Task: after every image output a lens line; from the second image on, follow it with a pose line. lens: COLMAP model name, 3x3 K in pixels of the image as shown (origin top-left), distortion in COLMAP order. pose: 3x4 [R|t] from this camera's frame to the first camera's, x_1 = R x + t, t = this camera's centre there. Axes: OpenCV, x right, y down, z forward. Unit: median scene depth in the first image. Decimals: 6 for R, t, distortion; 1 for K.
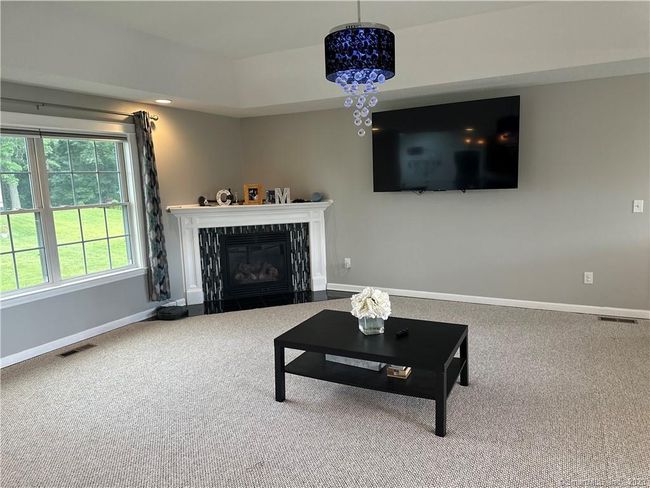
lens RADIAL K [[457.1, 0, 325.0], [0, 457.1, 244.0], [0, 0, 1]] dist [0.134439, -0.215852]
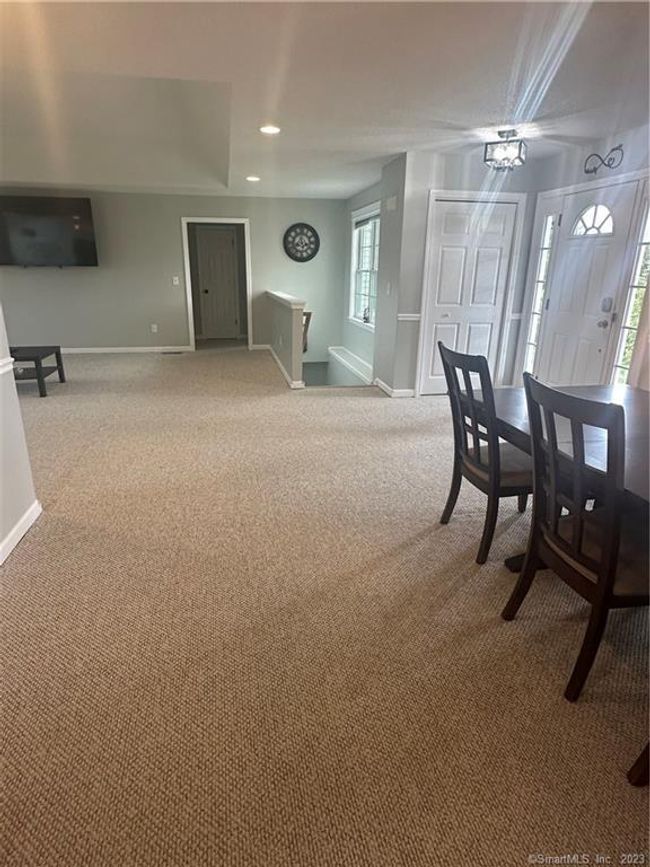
lens RADIAL K [[497.9, 0, 325.0], [0, 497.9, 433.5], [0, 0, 1]] dist [0.001542, -0.001170]
pose [[0.778745, -0.159627, 0.606692, -0.056861], [0.053253, 0.980416, 0.189603, 0.130823], [-0.625076, -0.115344, 0.771994, -0.682471]]
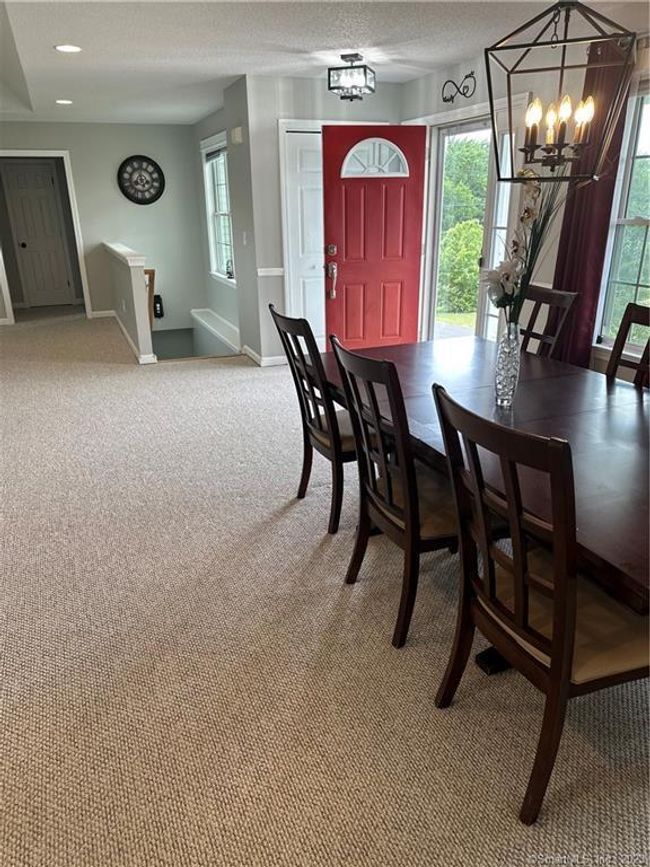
lens RADIAL K [[609.2, 0, 325.0], [0, 609.2, 433.5], [0, 0, 1]] dist [0.052315, -0.055504]
pose [[0.639766, -0.250992, 0.726432, -0.060311], [0.104765, 0.964830, 0.241096, 0.126552], [-0.761396, -0.078140, 0.643560, -0.759441]]
